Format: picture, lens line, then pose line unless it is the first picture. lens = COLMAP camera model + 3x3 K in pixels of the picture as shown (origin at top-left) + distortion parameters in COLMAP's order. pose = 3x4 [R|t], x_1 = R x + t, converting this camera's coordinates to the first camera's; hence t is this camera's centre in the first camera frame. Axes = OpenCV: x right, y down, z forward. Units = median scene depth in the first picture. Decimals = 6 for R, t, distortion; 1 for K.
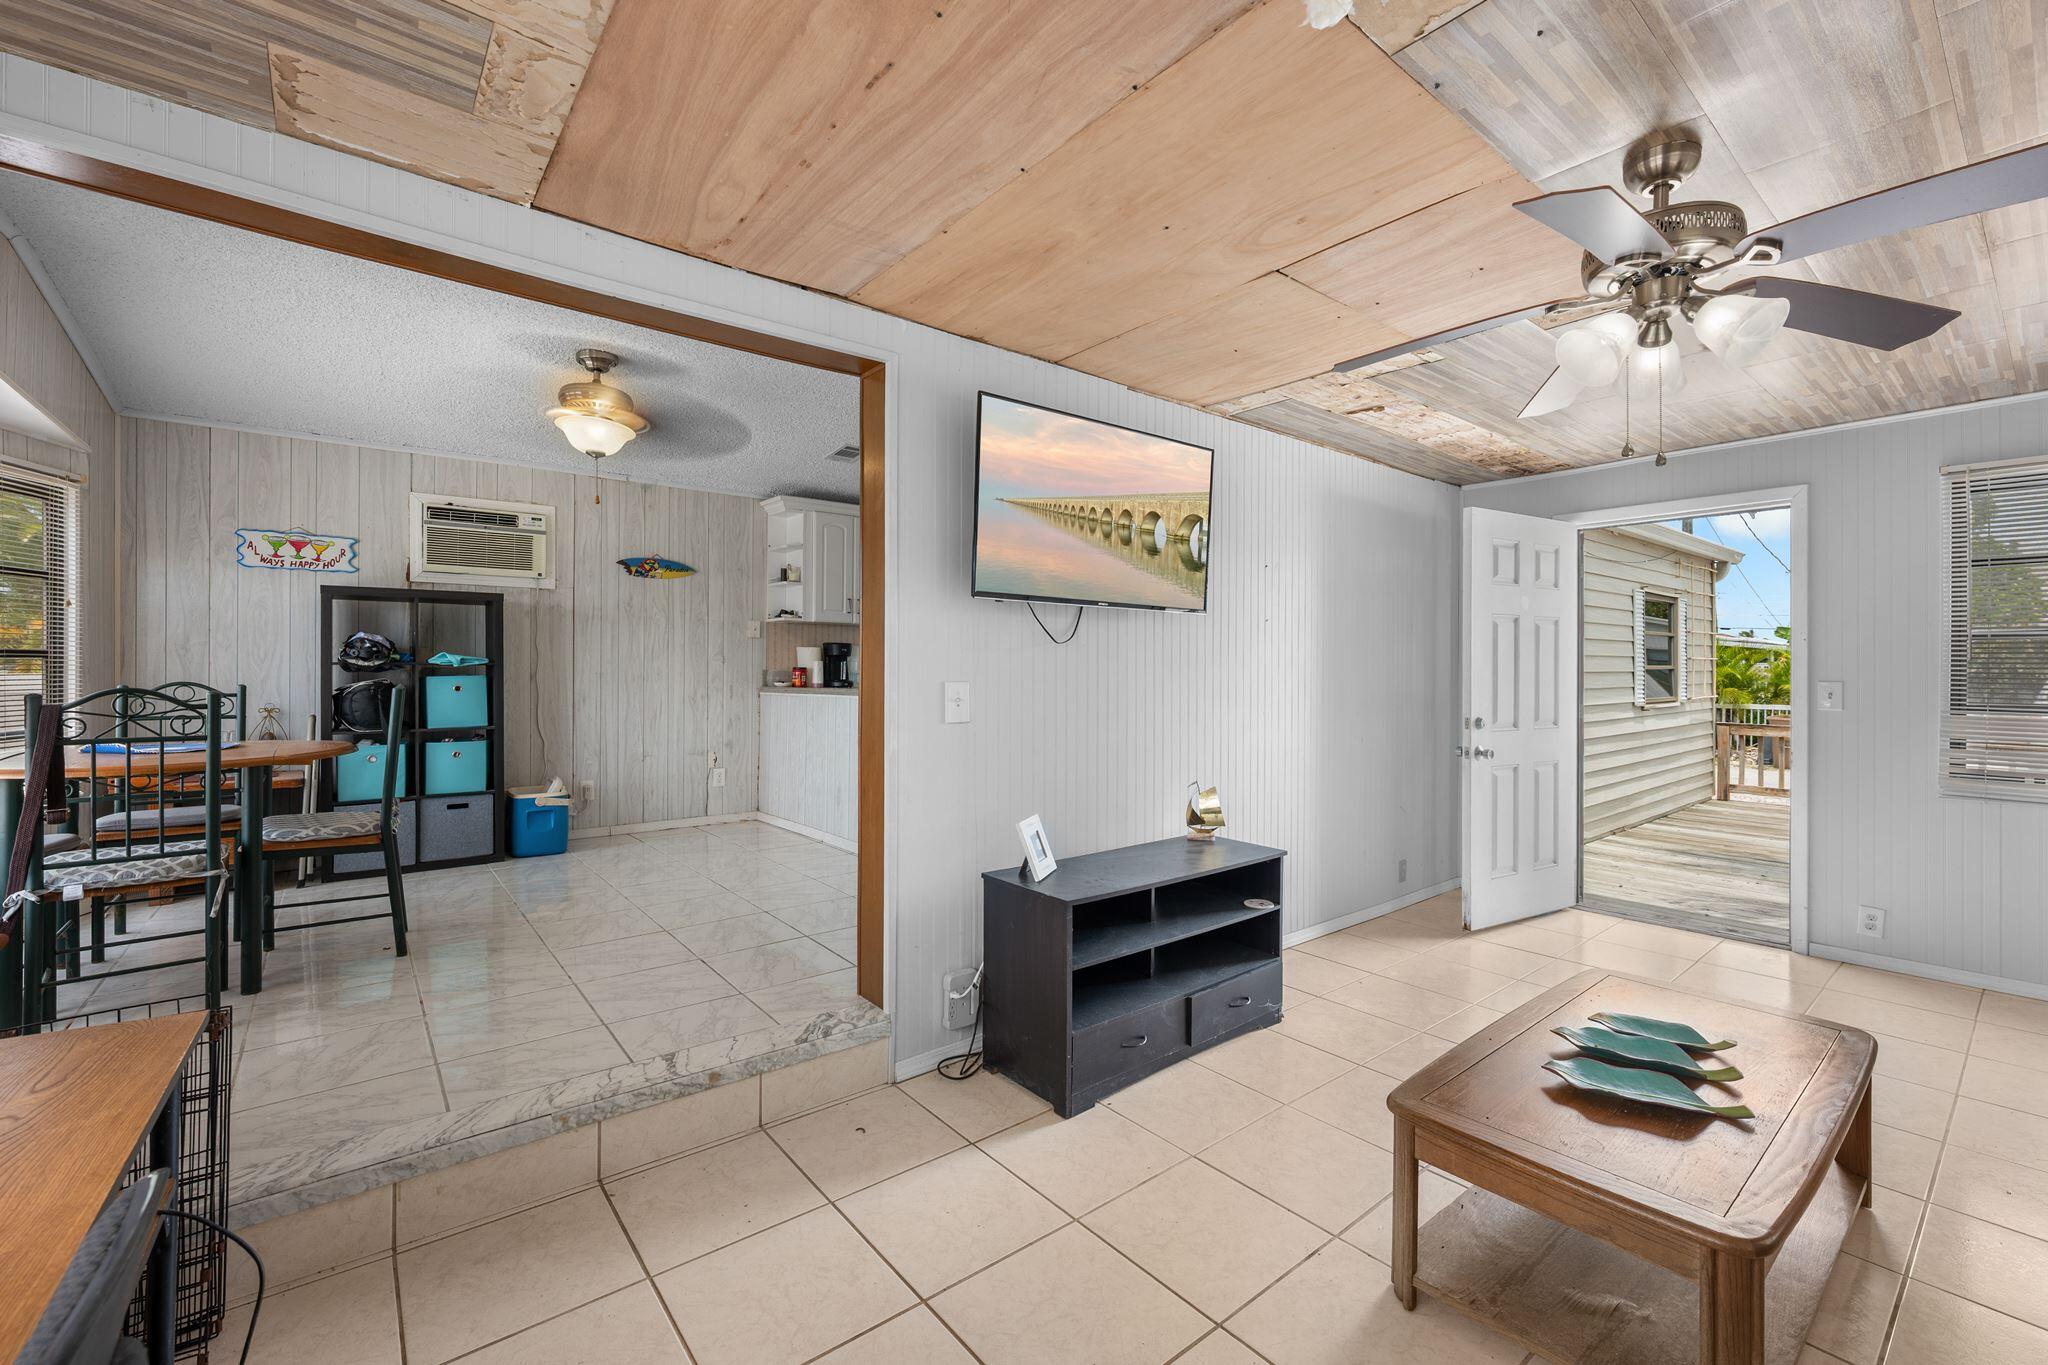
lens RADIAL K [[853.2, 0, 1043.7], [0, 853.2, 669.8], [0, 0, 1]] dist [-0.002327, -0.000858]
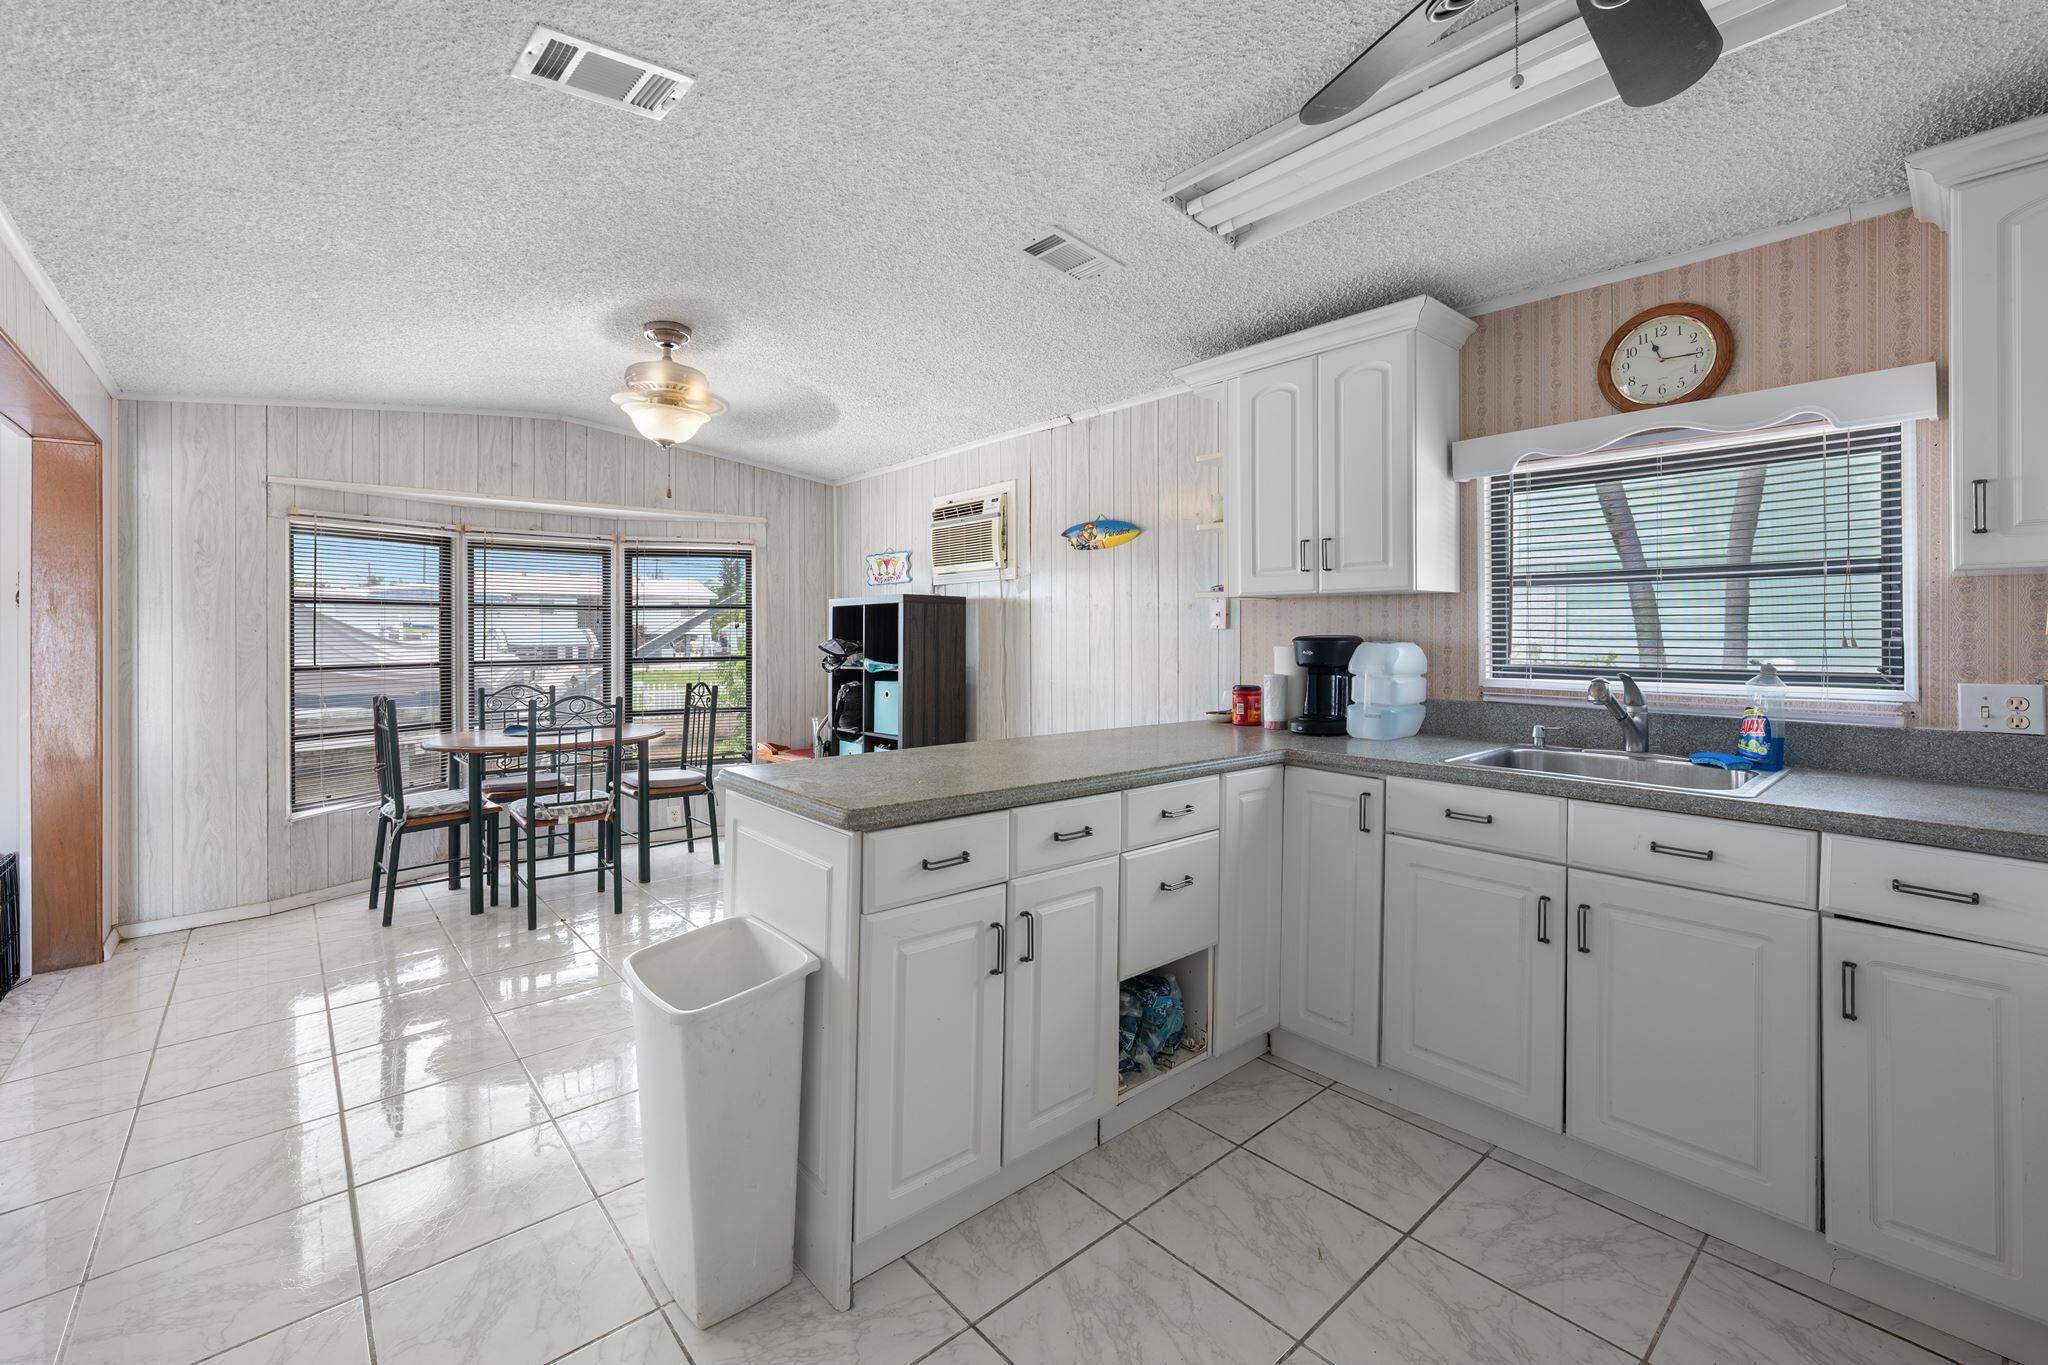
lens RADIAL K [[853.2, 0, 1020.4], [0, 853.2, 626.8], [0, 0, 1]] dist [-0.002327, -0.000858]
pose [[0.014815, -0.011755, -0.999821, 0.295423], [0.001979, 0.999929, -0.011727, -0.043578], [0.999888, -0.001805, 0.014837, 1.128578]]
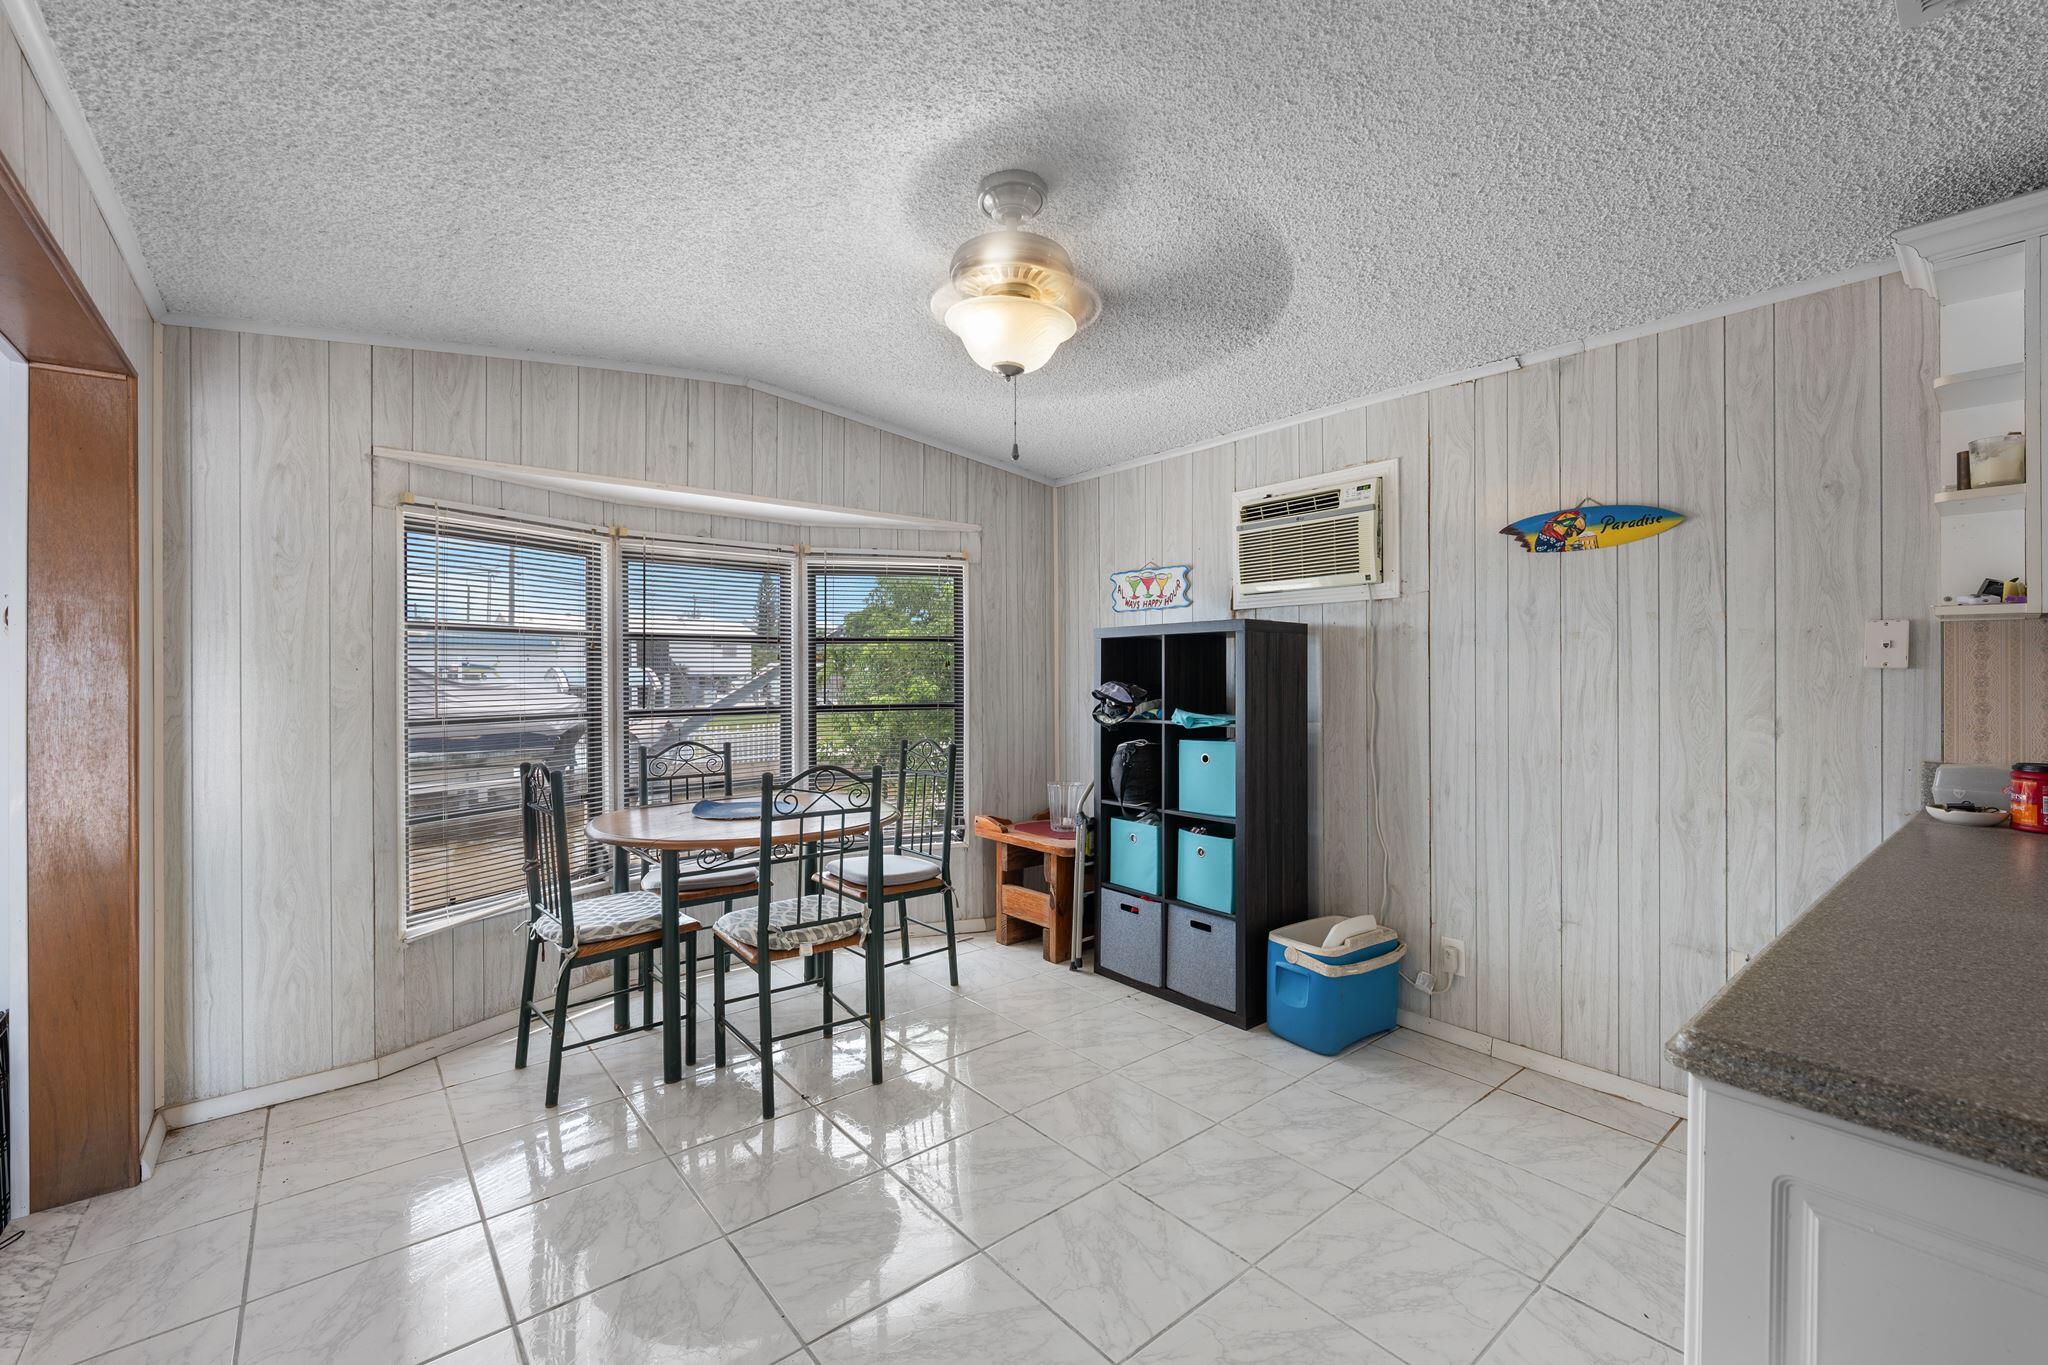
lens RADIAL K [[853.2, 0, 1024.4], [0, 853.2, 669.7], [0, 0, 1]] dist [-0.002327, -0.000858]
pose [[-0.010768, -0.008826, -0.999903, 0.022203], [0.000542, 0.999961, -0.008833, -0.045389], [0.999942, -0.000637, -0.010762, 0.849428]]
